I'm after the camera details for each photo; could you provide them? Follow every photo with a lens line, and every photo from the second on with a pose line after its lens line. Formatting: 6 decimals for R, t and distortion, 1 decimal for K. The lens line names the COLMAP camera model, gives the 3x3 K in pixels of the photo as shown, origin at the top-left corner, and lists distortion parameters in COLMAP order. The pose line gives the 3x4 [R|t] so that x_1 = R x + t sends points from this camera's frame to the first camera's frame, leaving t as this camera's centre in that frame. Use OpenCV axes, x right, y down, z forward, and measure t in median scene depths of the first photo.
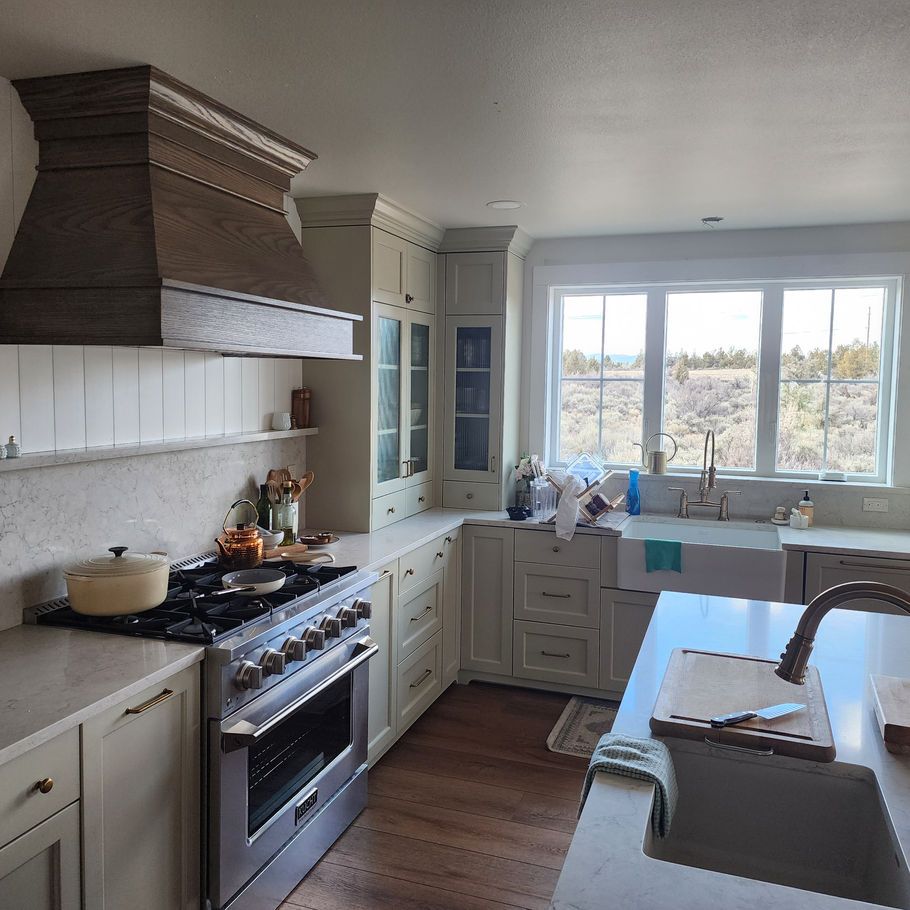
lens RADIAL K [[803.2, 0, 469.0], [0, 803.2, 436.3], [0, 0, 1]] dist [0.044781, -0.017379]
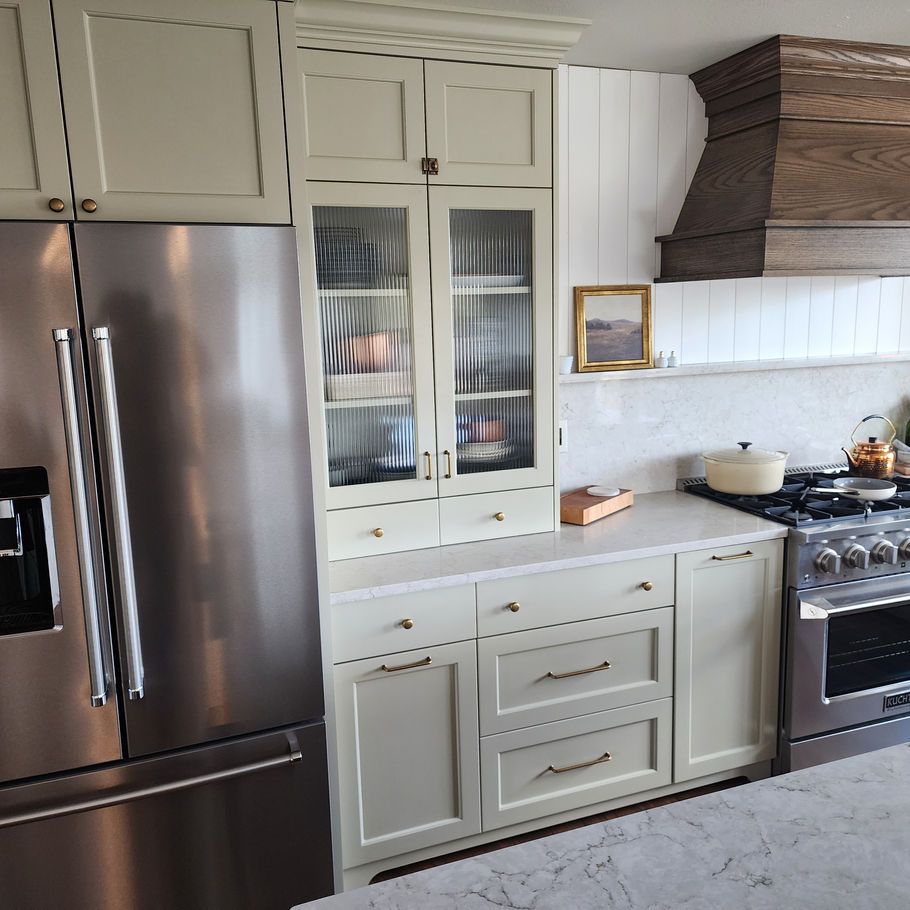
lens RADIAL K [[803.2, 0, 469.0], [0, 803.2, 436.3], [0, 0, 1]] dist [0.044781, -0.017379]
pose [[0.625933, 0.092940, -0.774319, 0.264245], [-0.020141, 0.994469, 0.103083, 0.009318], [0.779616, -0.048928, 0.624343, -0.103981]]
